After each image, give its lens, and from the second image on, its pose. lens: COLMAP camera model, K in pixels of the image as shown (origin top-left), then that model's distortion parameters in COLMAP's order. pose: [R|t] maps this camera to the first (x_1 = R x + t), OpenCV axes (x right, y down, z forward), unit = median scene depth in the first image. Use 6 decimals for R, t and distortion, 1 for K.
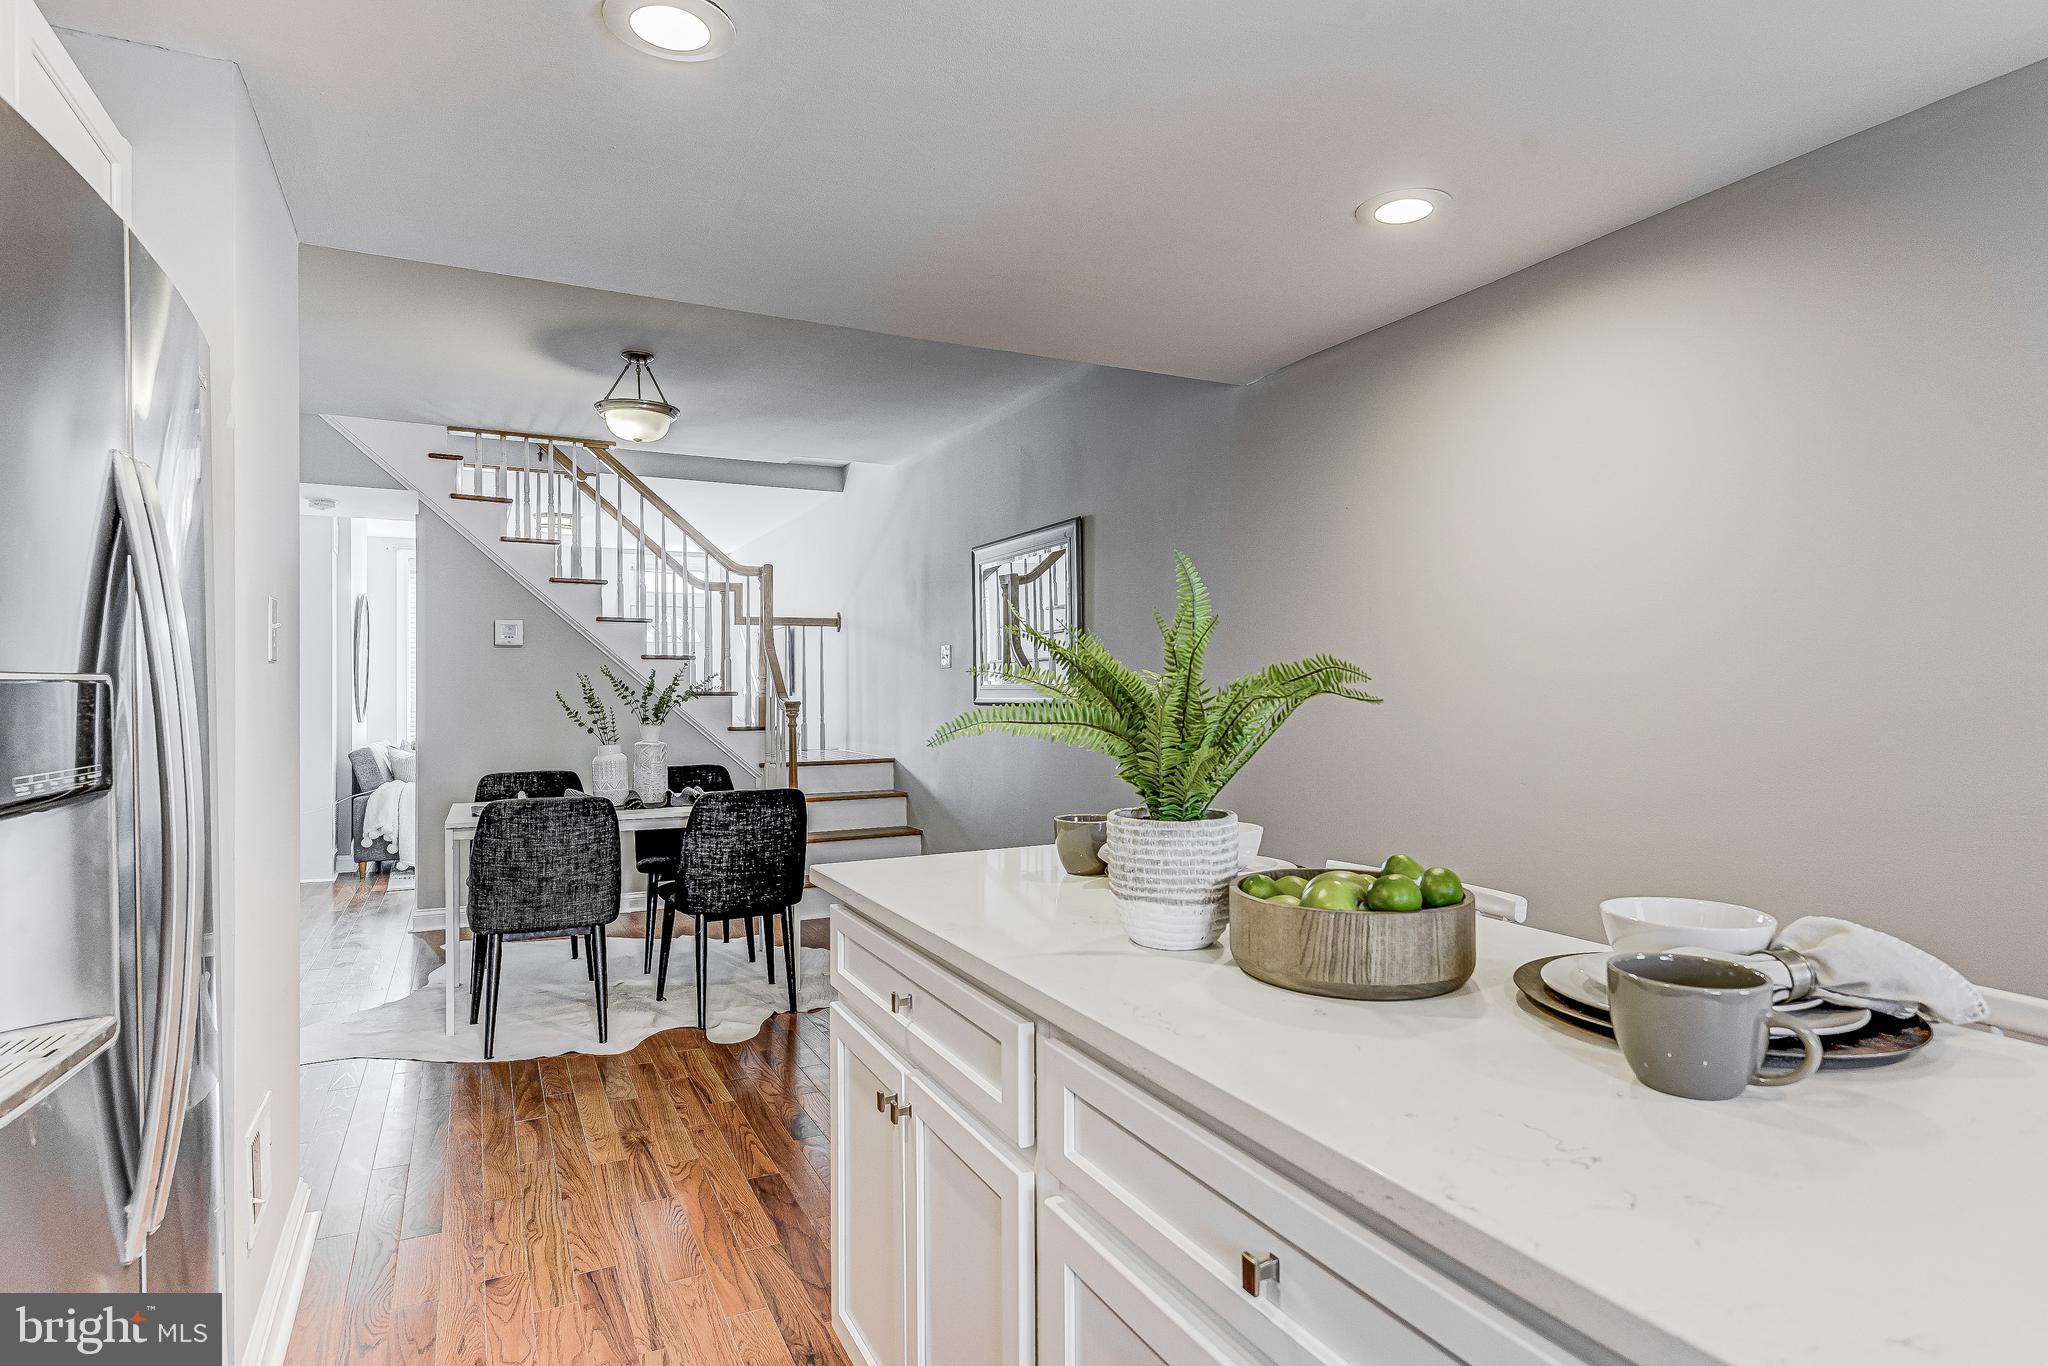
lens RADIAL K [[1106.1, 0, 1024.0], [0, 1106.1, 683.0], [0, 0, 1]] dist [-0.000297, -0.000061]
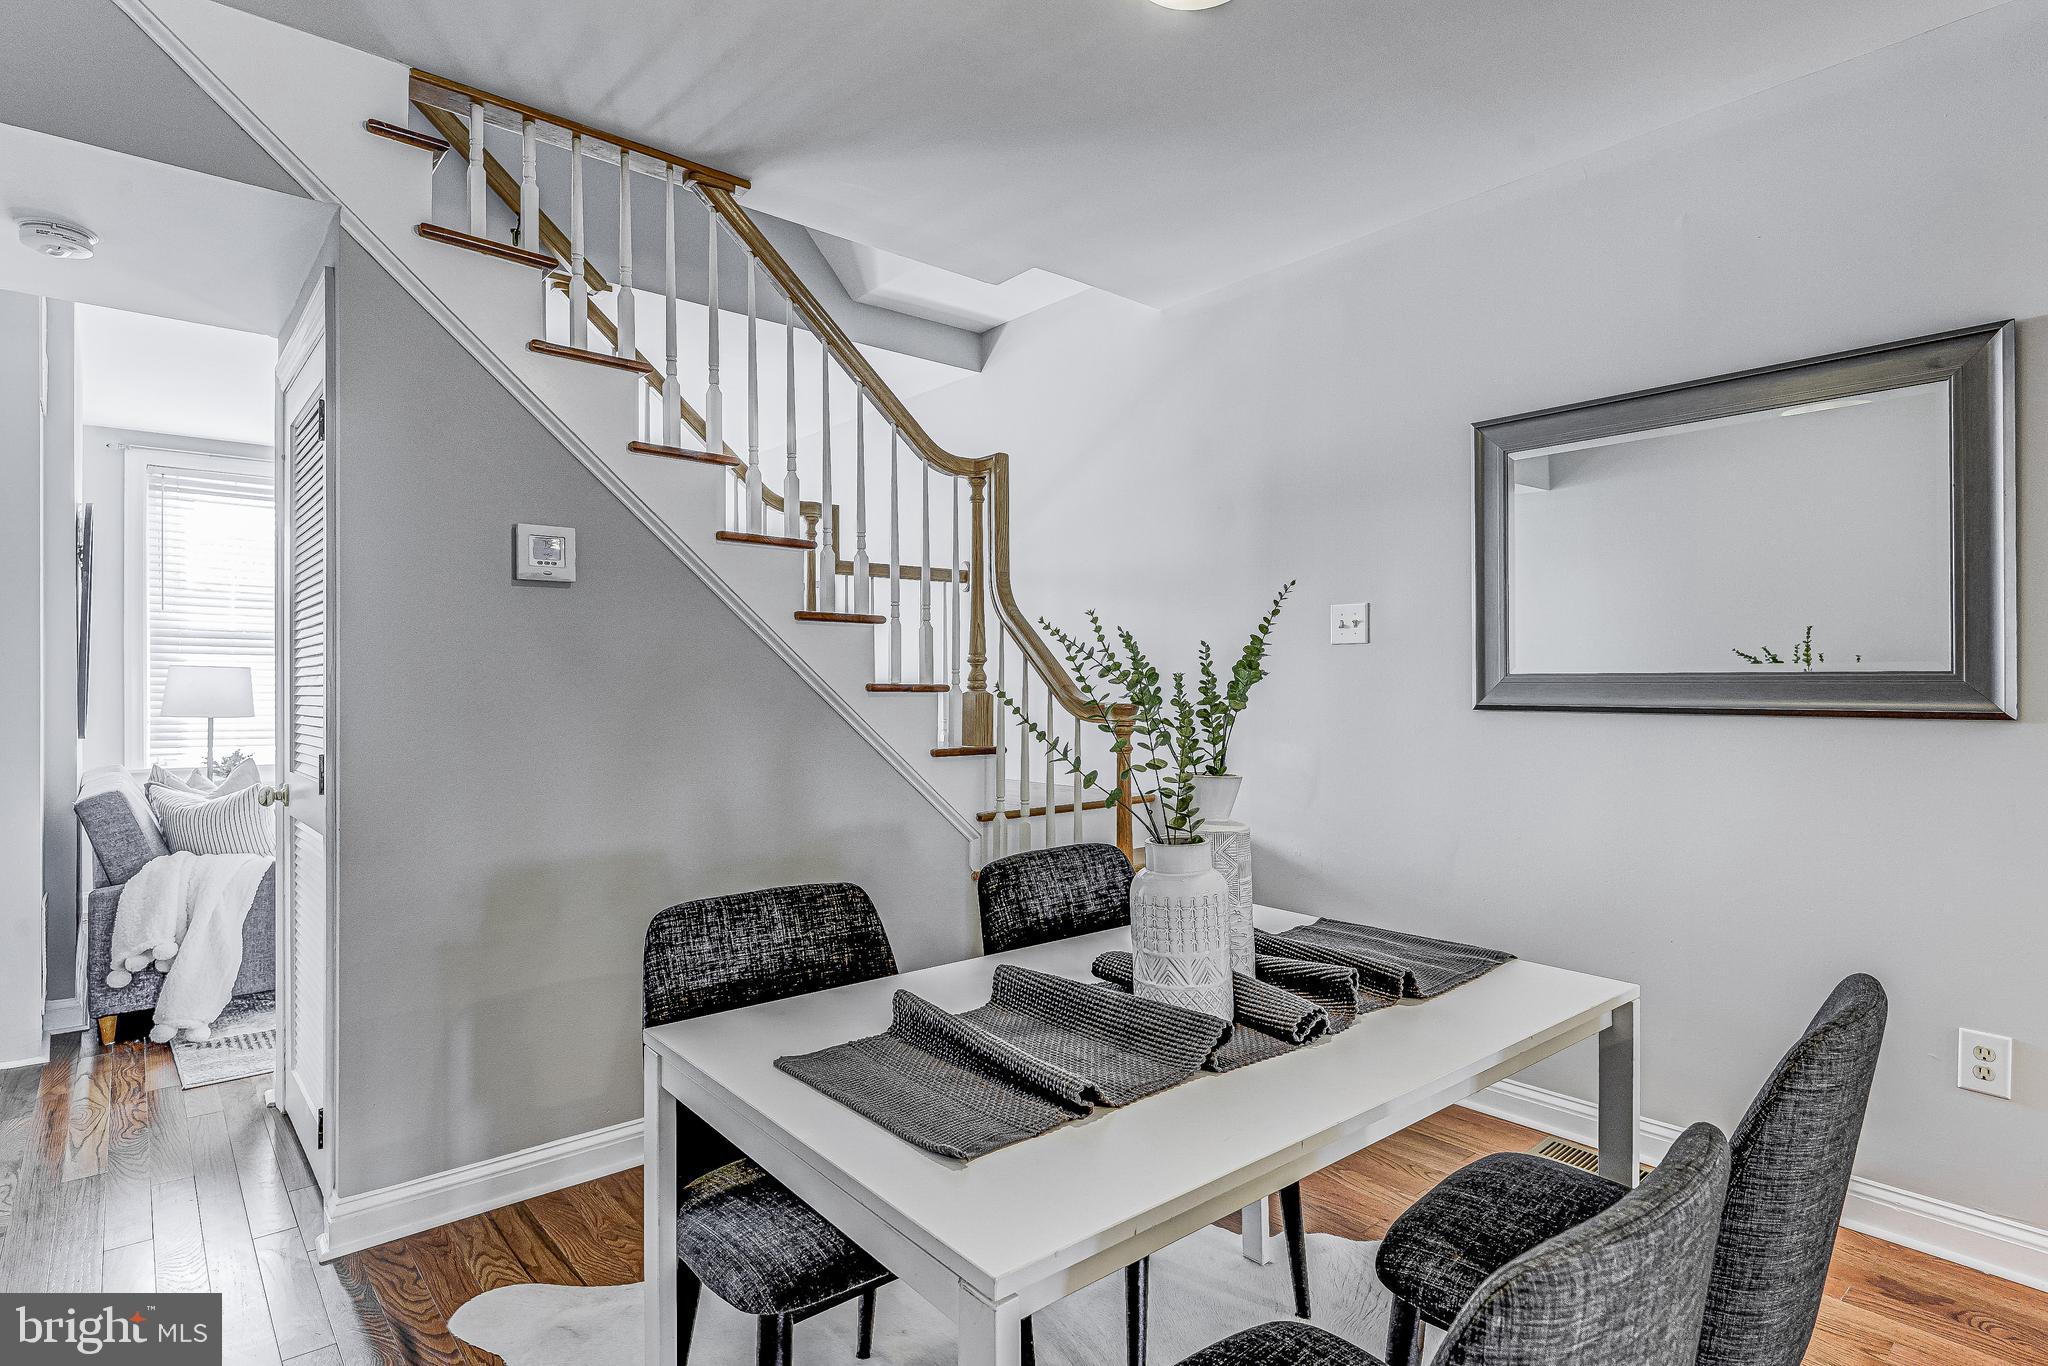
lens RADIAL K [[1106.1, 0, 1024.0], [0, 1106.1, 683.0], [0, 0, 1]] dist [-0.000297, -0.000061]
pose [[0.976369, 0.005669, 0.216037, -0.296683], [-0.005629, 0.999984, -0.000802, 0.005743], [-0.216038, -0.000433, 0.976385, 0.410212]]
